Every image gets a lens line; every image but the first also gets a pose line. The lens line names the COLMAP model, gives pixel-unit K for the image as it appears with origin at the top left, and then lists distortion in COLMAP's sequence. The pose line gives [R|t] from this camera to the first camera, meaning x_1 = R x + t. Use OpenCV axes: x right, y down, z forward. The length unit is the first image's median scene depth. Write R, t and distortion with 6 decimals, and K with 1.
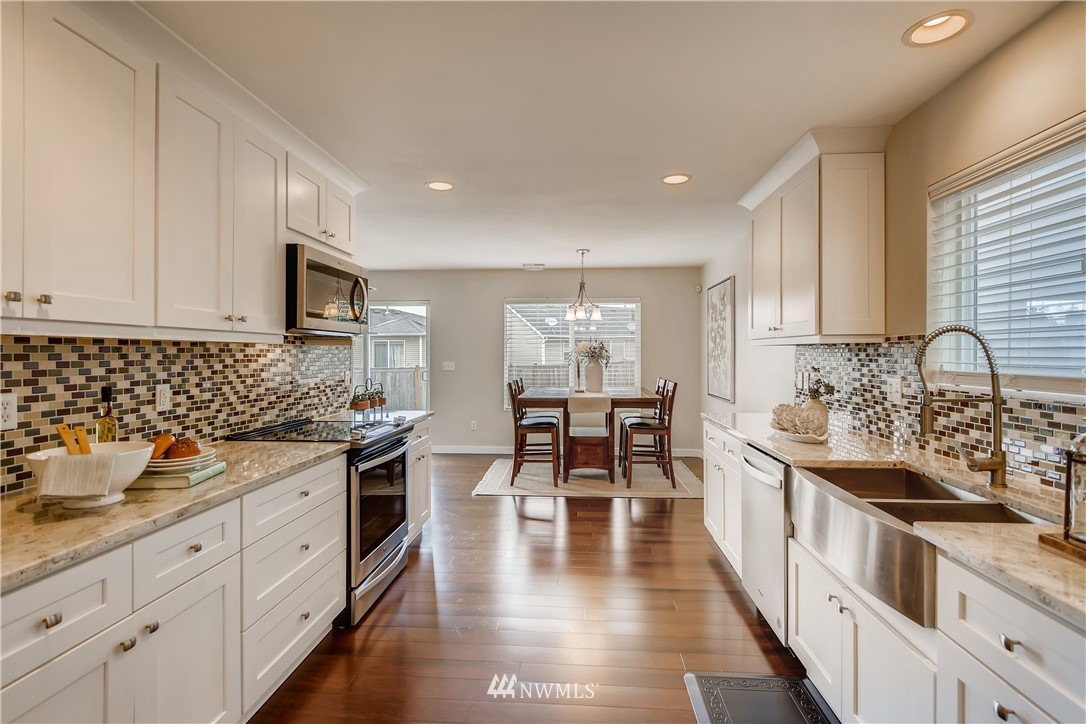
lens RADIAL K [[512.5, 0, 543.5], [0, 512.5, 359.3], [0, 0, 1]] dist [0.006629, -0.000185]
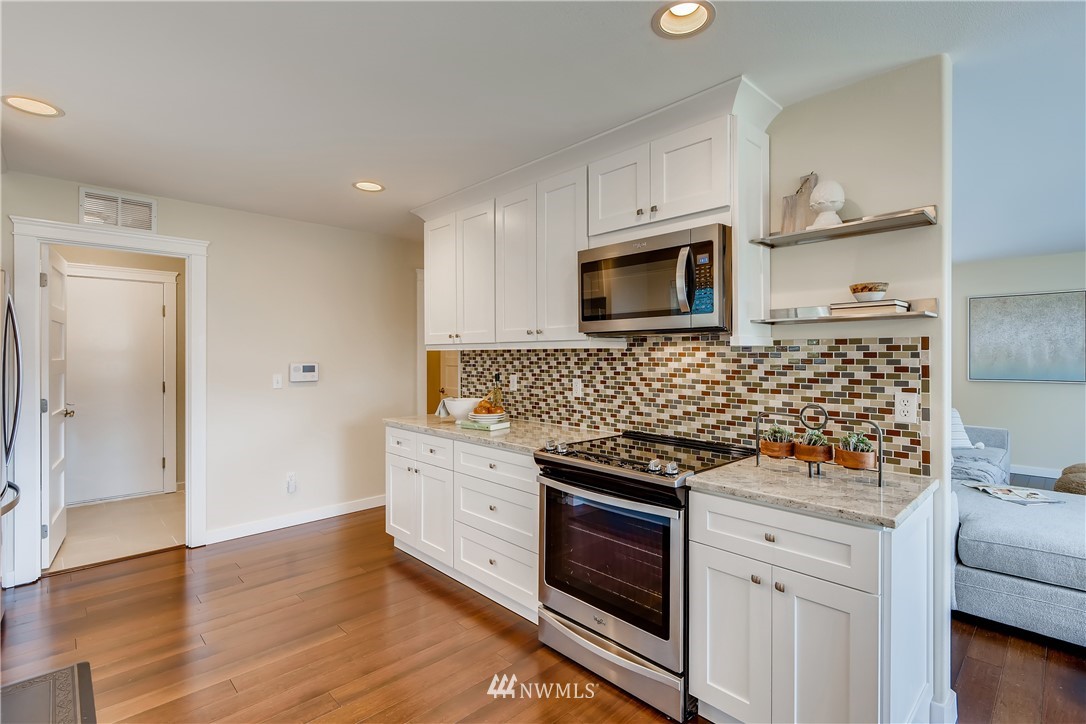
lens RADIAL K [[512.5, 0, 545.1], [0, 512.5, 356.3], [0, 0, 1]] dist [0.006629, -0.000185]
pose [[-0.669897, 0.014391, -0.742314, 0.347184], [0.001981, 0.999843, 0.017596, -0.034892], [0.742451, 0.010317, -0.669821, 1.688847]]
